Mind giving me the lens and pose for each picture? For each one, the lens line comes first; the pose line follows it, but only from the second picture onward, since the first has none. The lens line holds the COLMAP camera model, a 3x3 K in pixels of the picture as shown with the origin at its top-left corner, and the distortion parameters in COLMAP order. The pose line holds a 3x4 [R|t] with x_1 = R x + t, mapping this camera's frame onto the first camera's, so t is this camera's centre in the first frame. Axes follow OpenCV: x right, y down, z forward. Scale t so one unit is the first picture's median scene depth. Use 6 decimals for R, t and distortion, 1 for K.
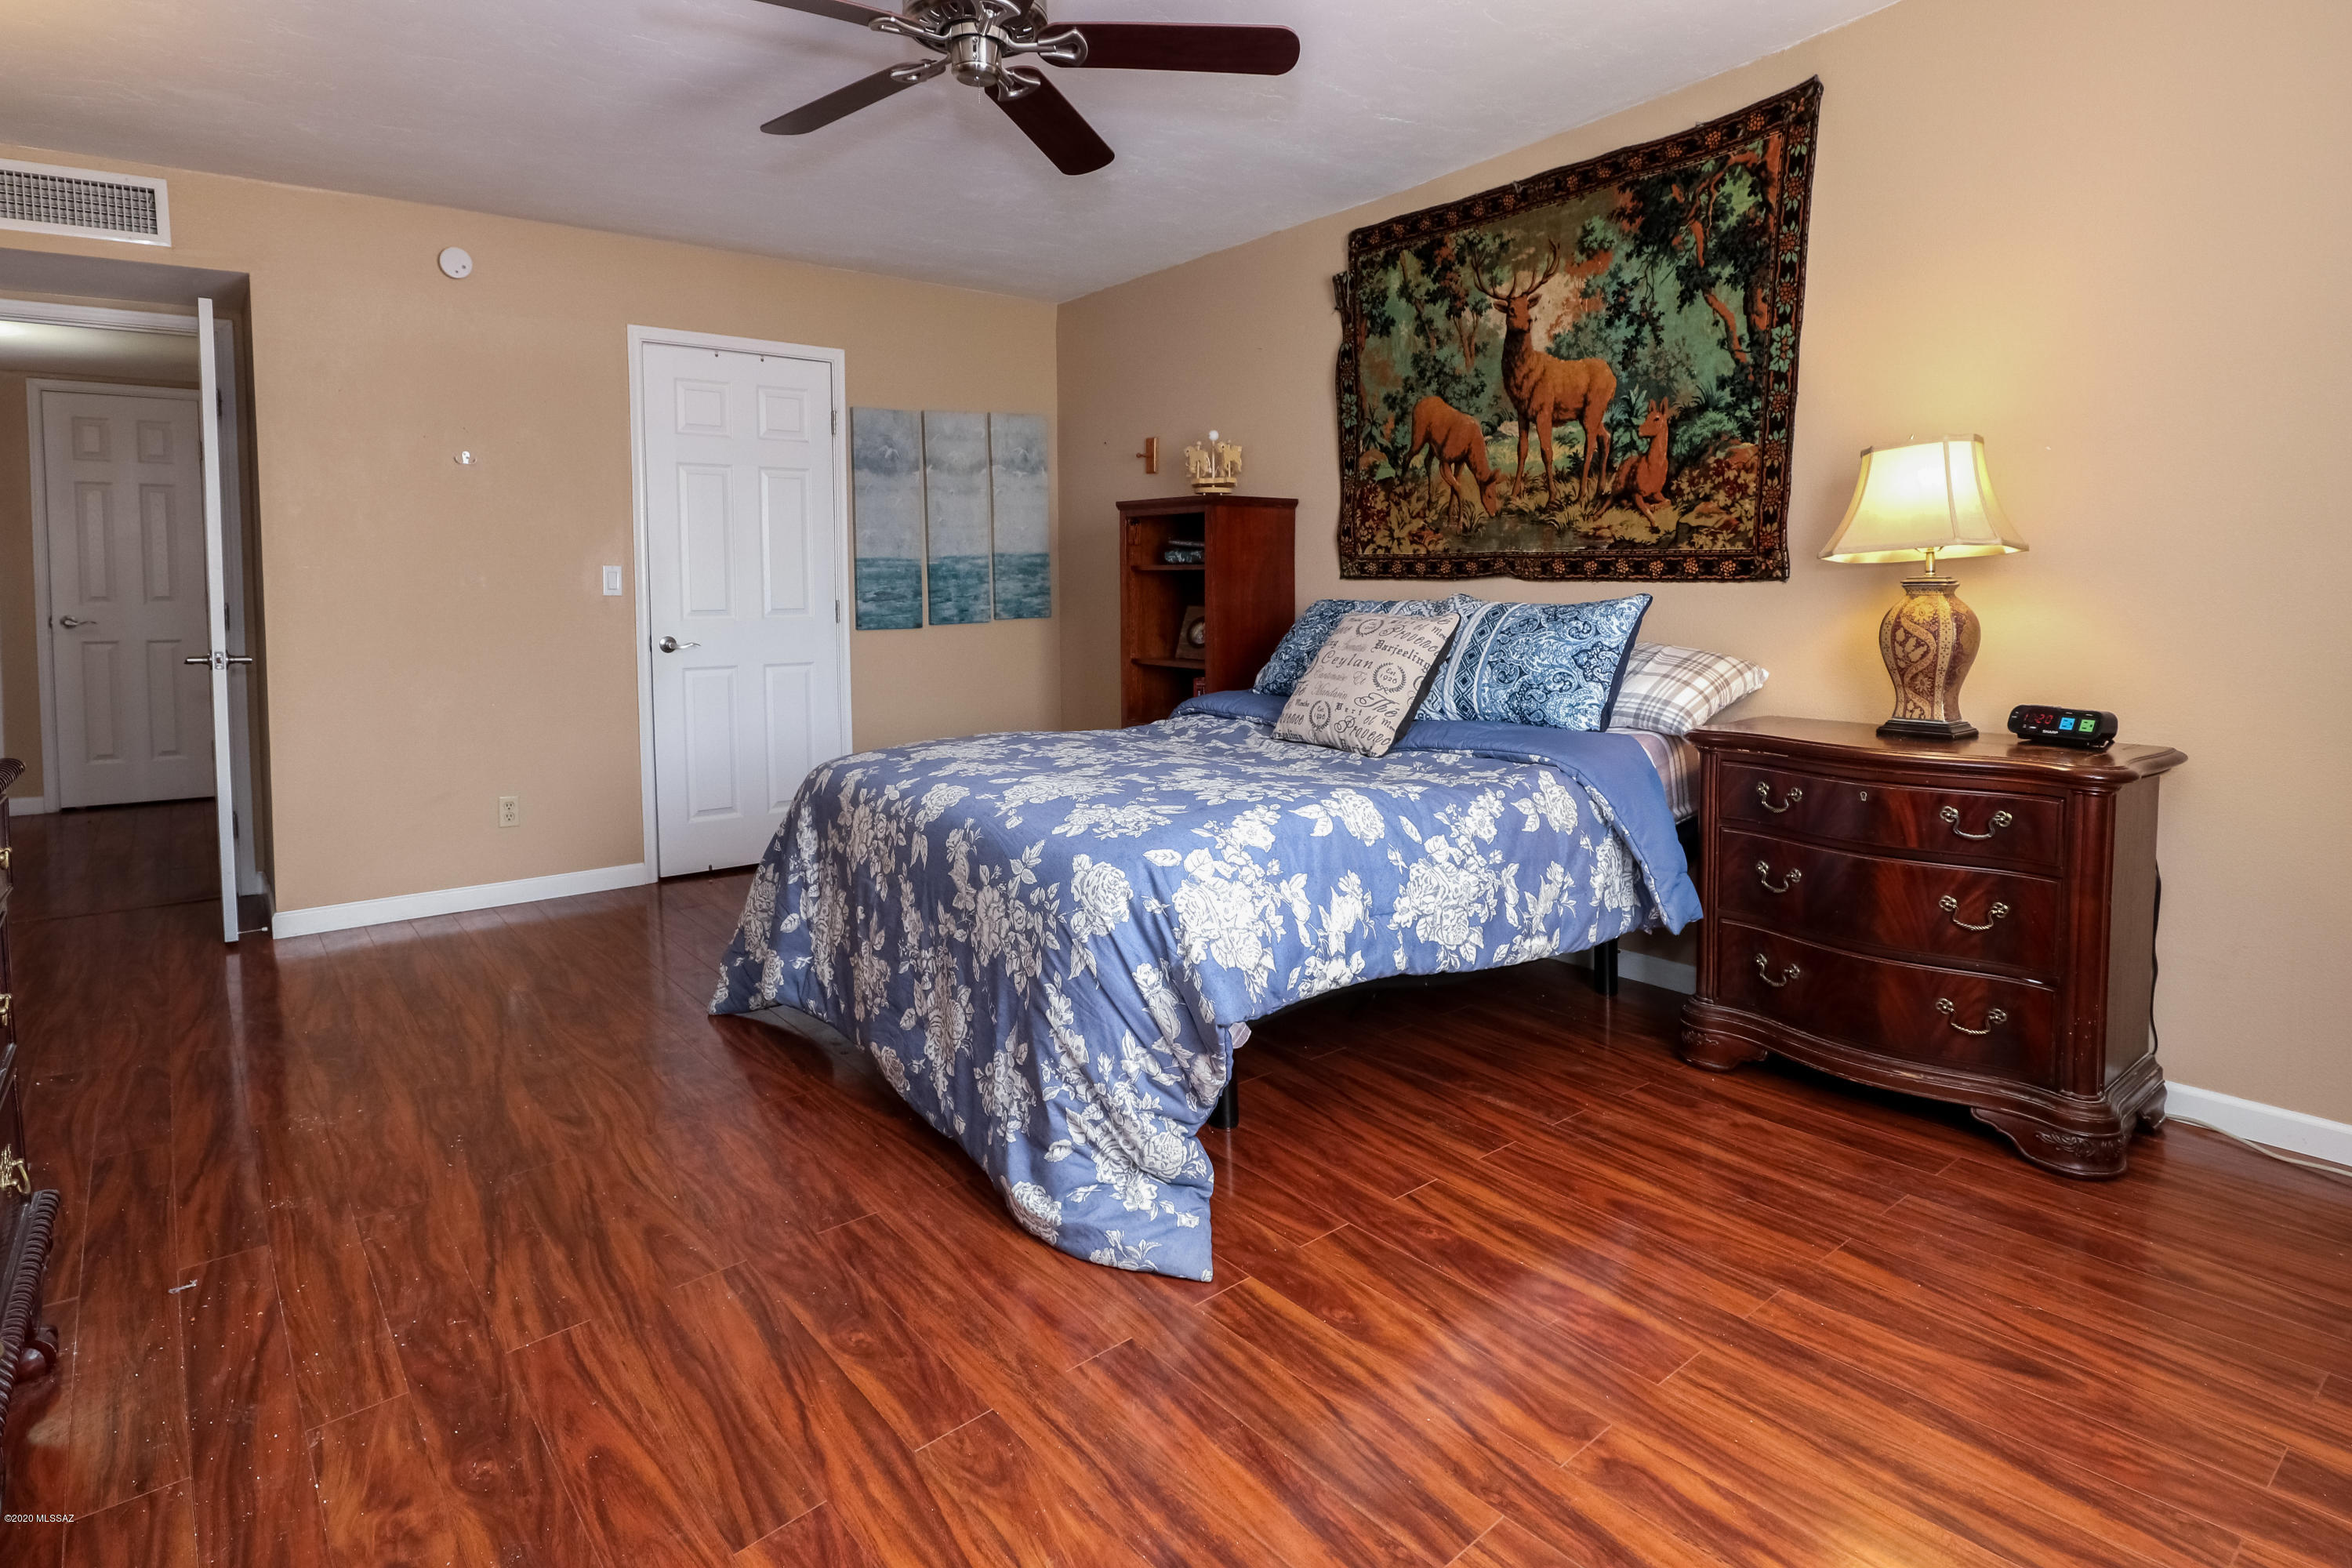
lens RADIAL K [[1139.2, 0, 1170.0], [0, 1139.2, 808.5], [0, 0, 1]] dist [0.001603, -0.000496]
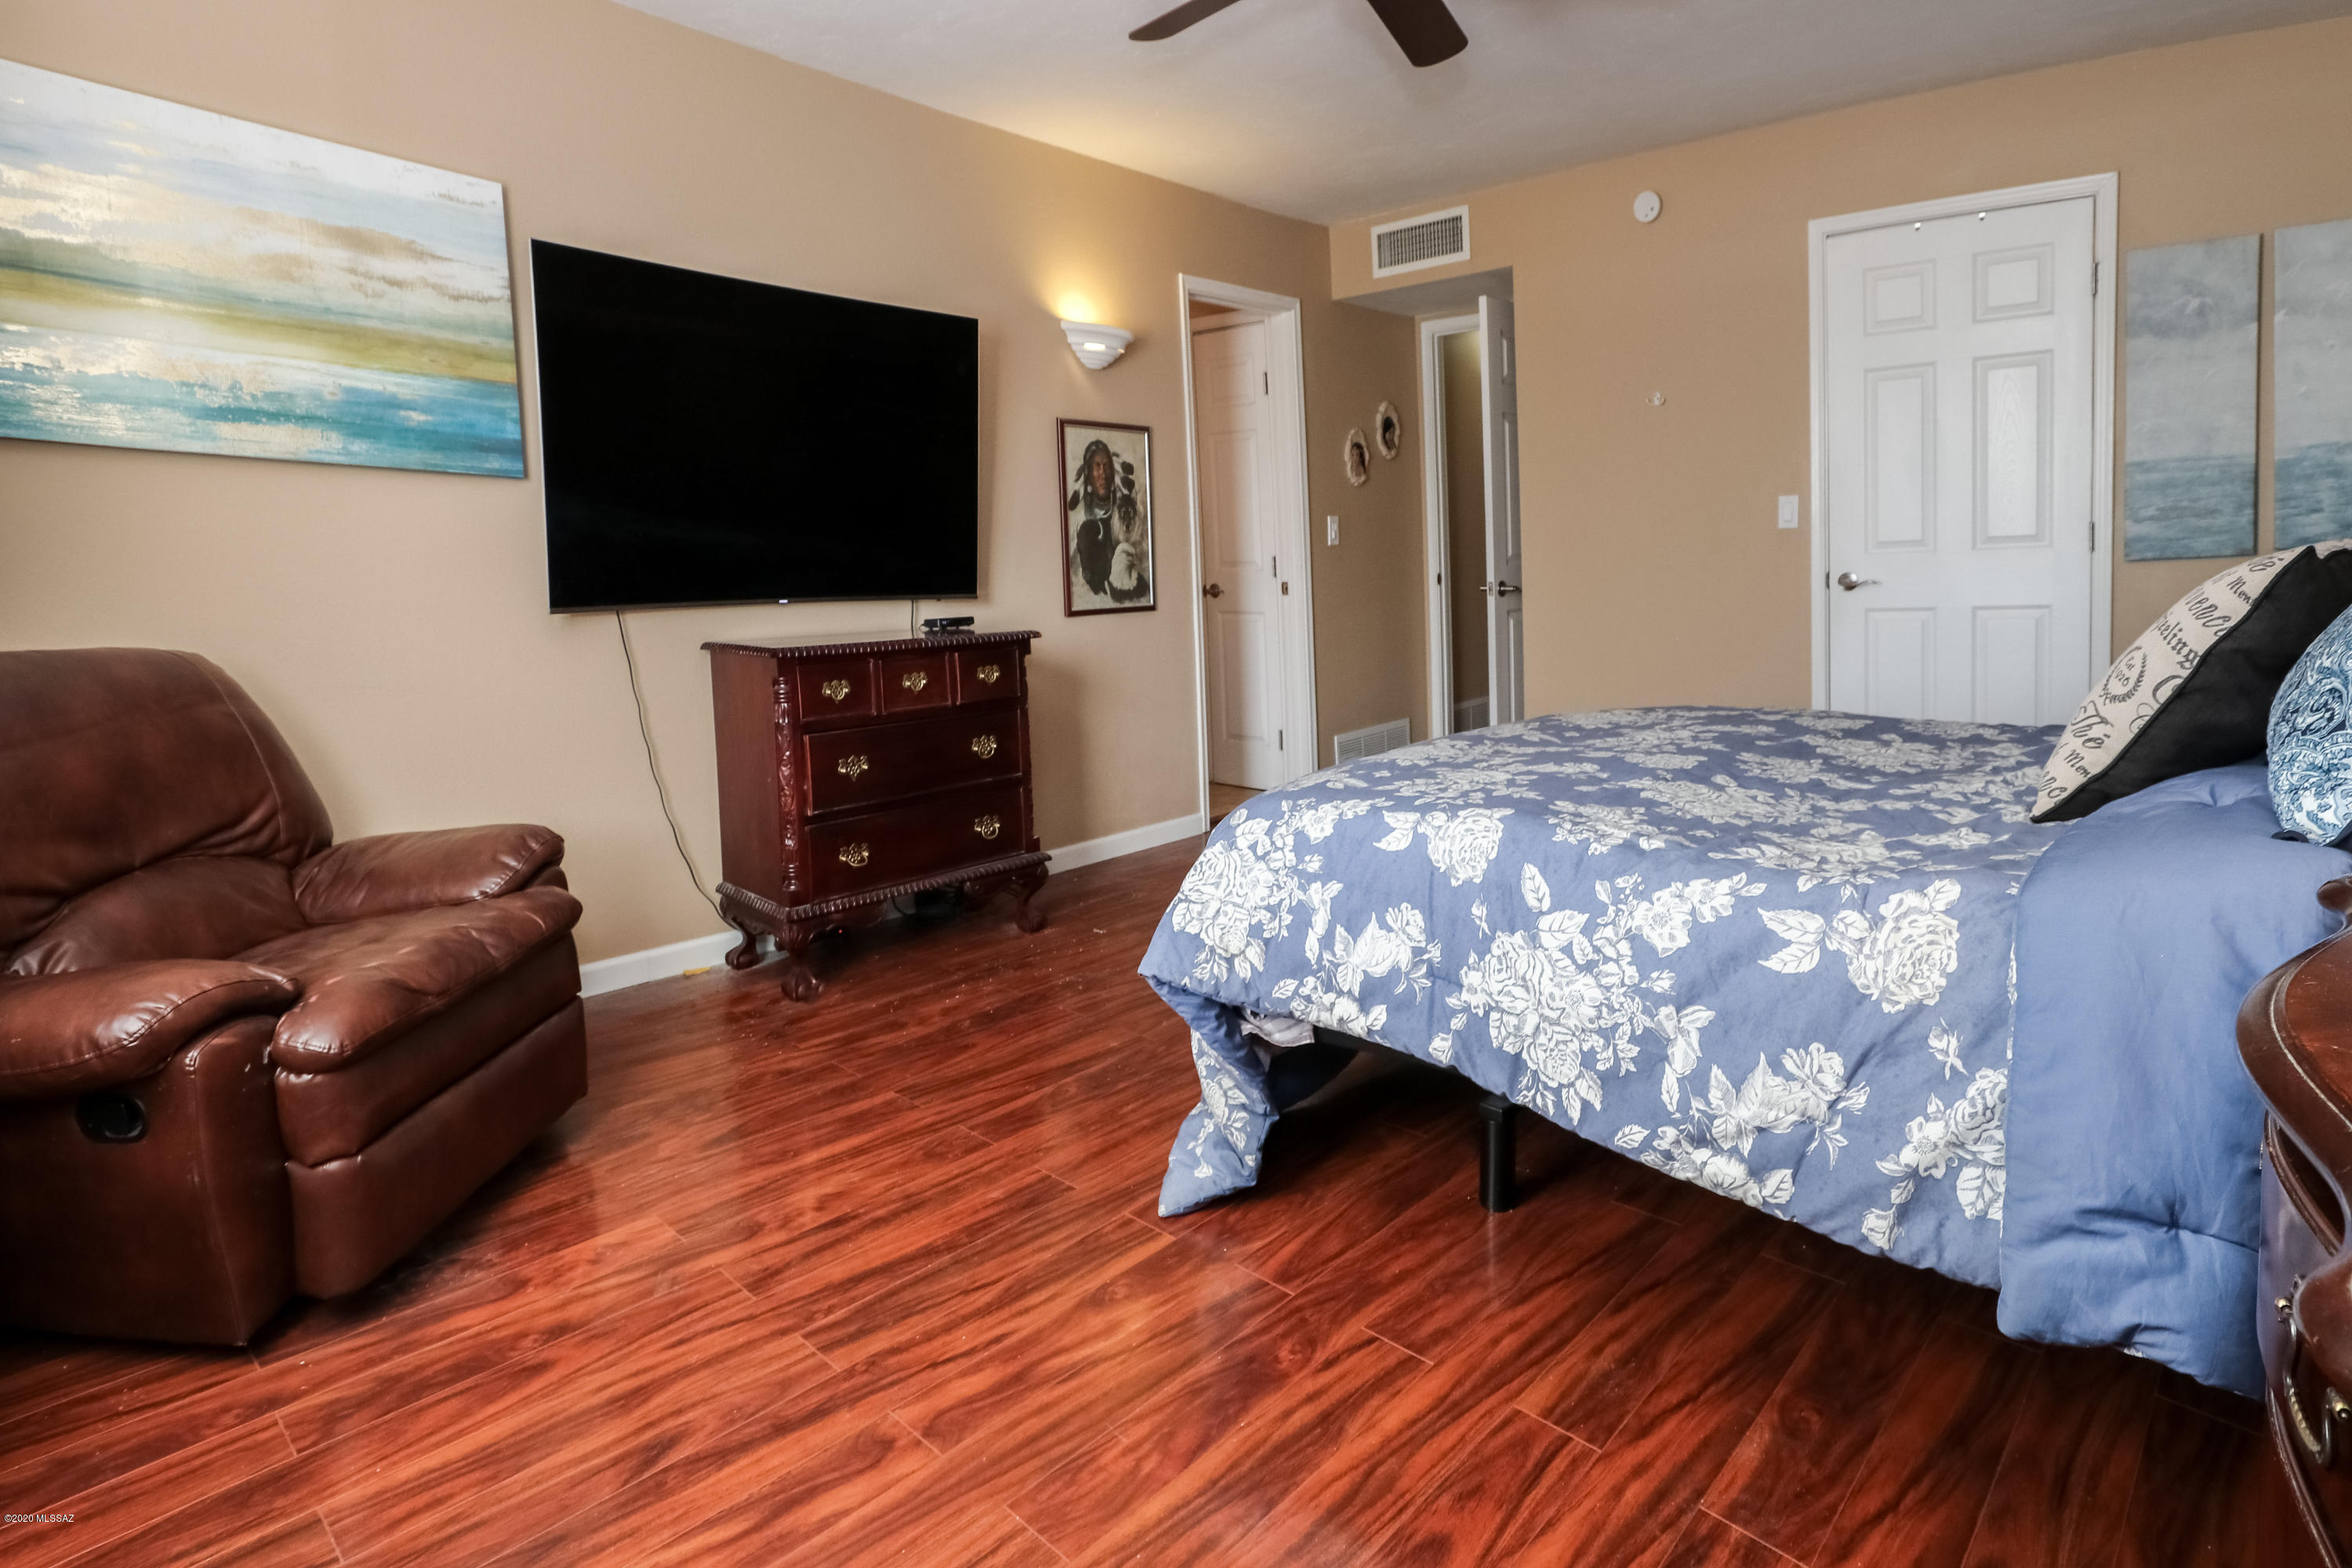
lens RADIAL K [[1241.2, 0, 1169.6], [0, 1241.2, 767.3], [0, 0, 1]] dist [-0.010319, -0.005488]
pose [[0.079690, 0.147365, -0.985867, 0.897230], [-0.123832, 0.982814, 0.136900, -0.124041], [0.989098, 0.111173, 0.096569, 0.692532]]
